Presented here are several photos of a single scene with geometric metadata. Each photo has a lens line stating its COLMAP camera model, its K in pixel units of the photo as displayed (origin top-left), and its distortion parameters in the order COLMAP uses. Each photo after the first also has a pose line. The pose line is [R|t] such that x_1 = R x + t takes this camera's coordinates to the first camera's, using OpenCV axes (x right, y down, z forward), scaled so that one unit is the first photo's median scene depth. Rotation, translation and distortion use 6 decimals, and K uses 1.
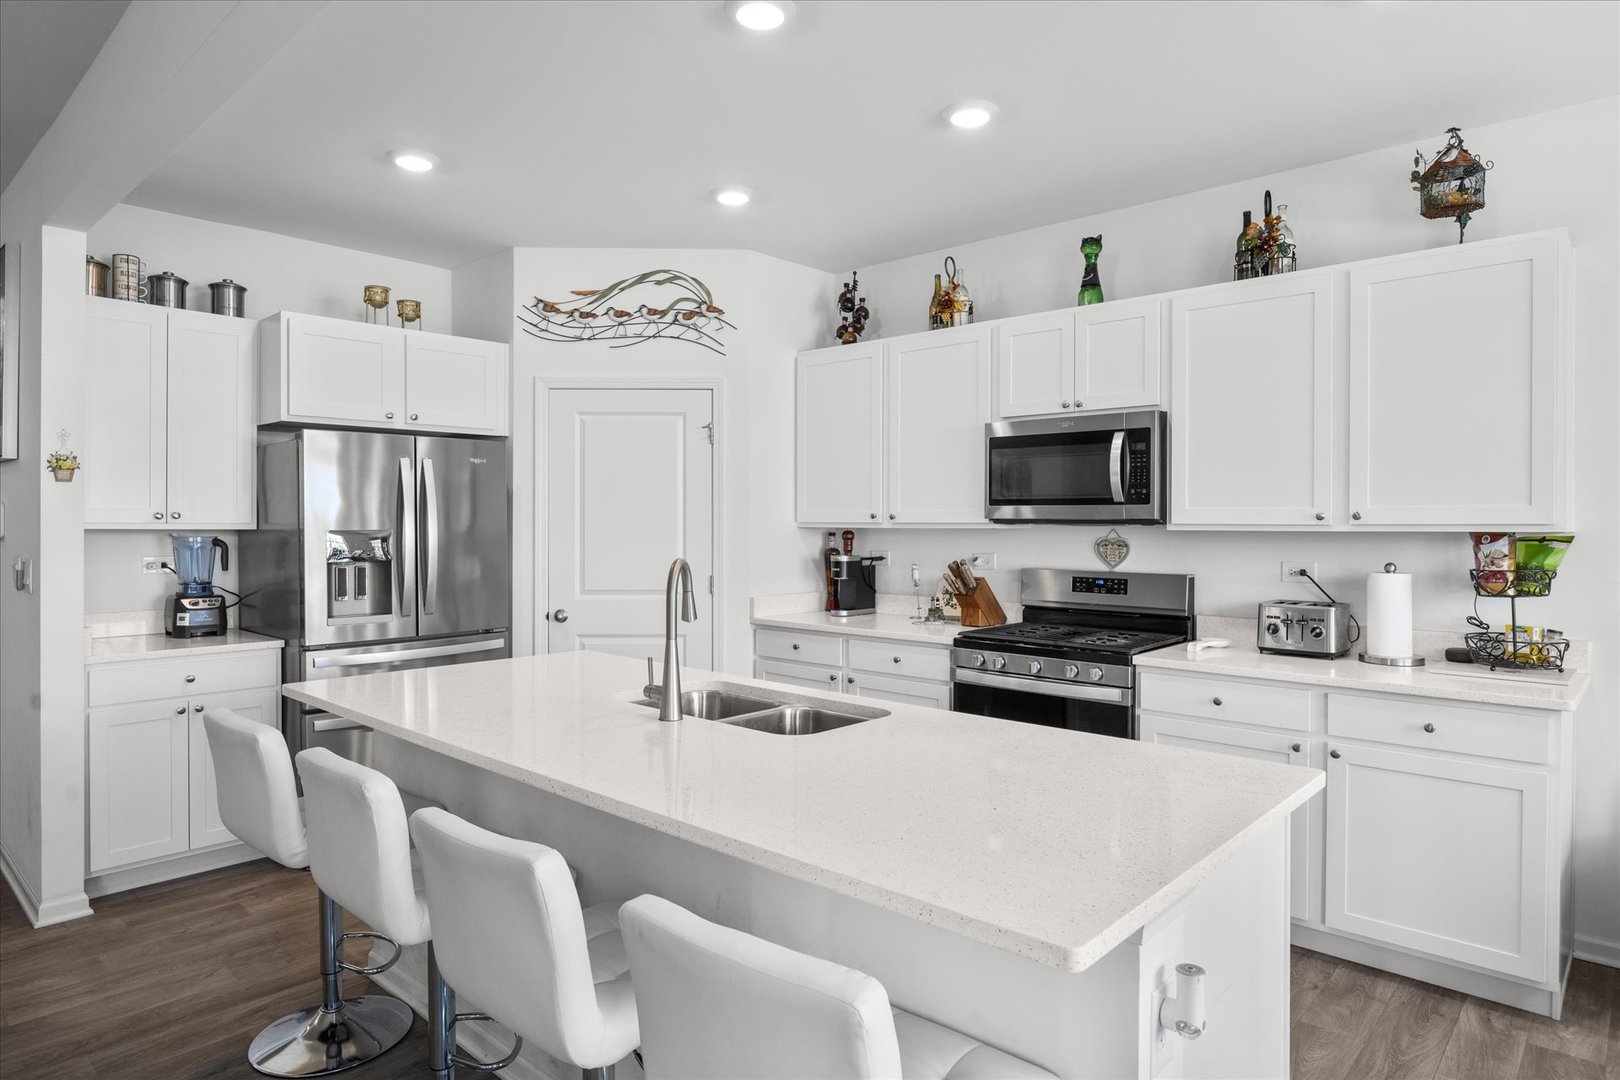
lens RADIAL K [[948.9, 0, 812.8], [0, 948.9, 514.7], [0, 0, 1]] dist [-0.003976, -0.000203]
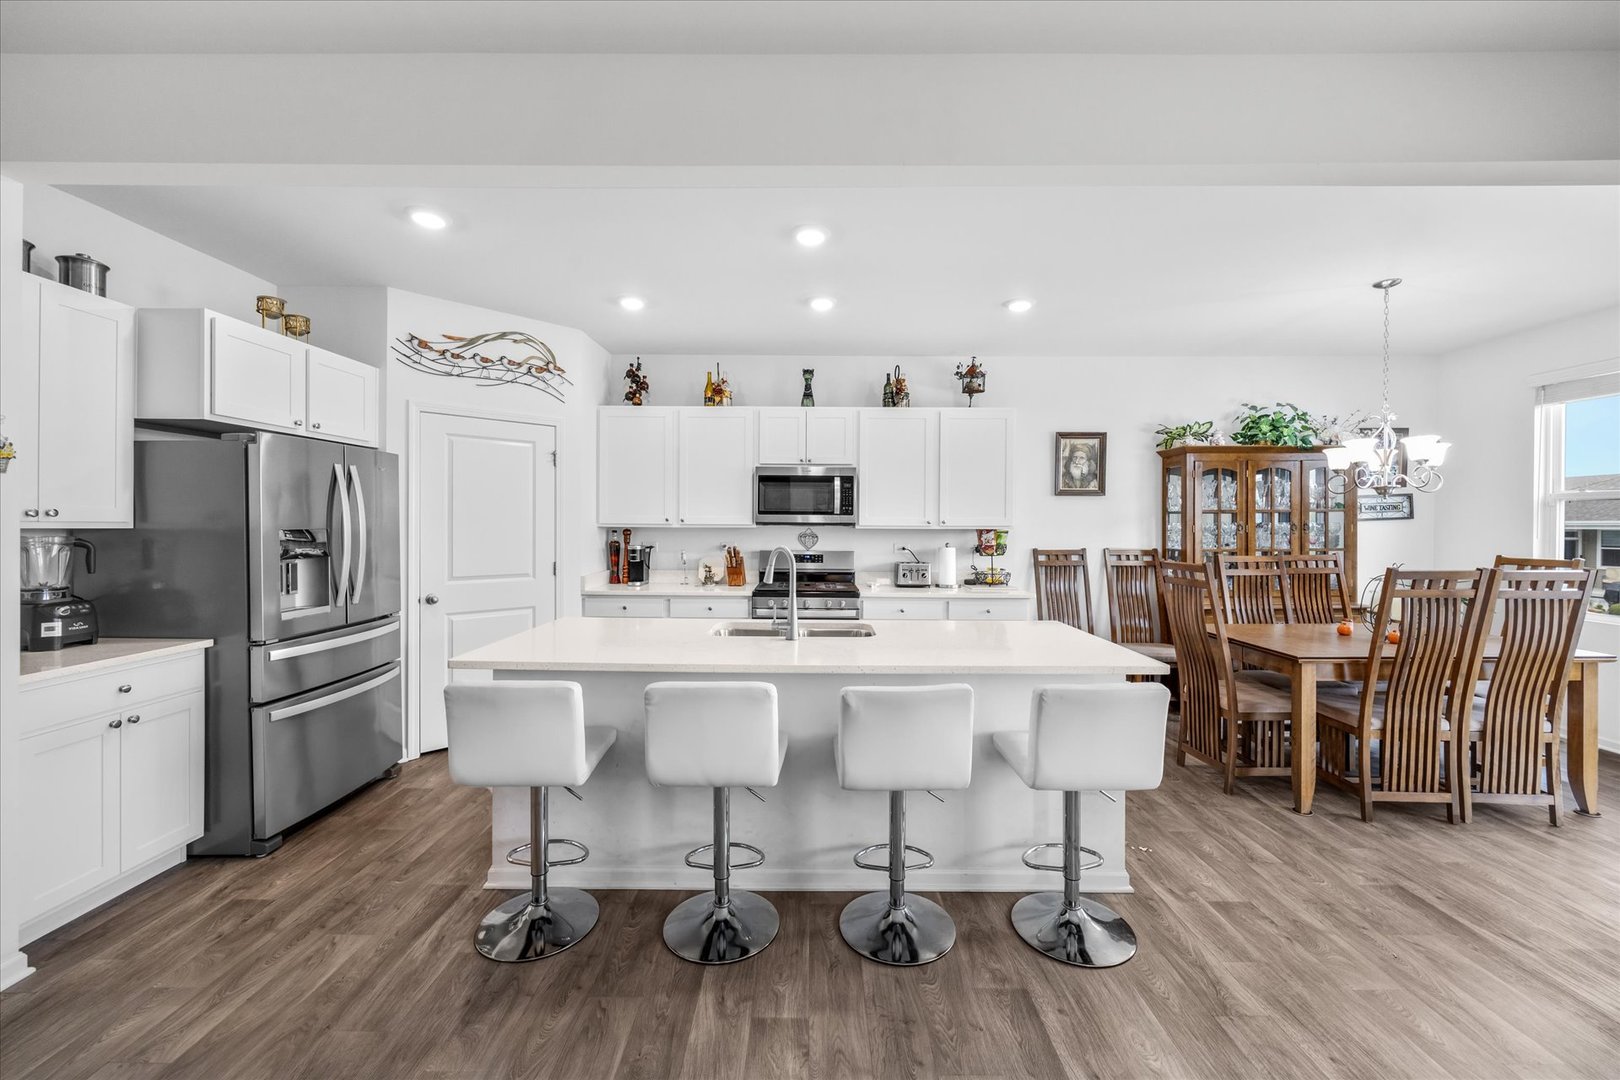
lens RADIAL K [[624.2, 0, 821.0], [0, 624.2, 525.6], [0, 0, 1]] dist [-0.000499, 0.000055]
pose [[0.744435, 0.002601, 0.667690, -0.484802], [-0.010179, 0.999920, 0.007454, 0.001149], [-0.667617, -0.012345, 0.744402, 0.076173]]
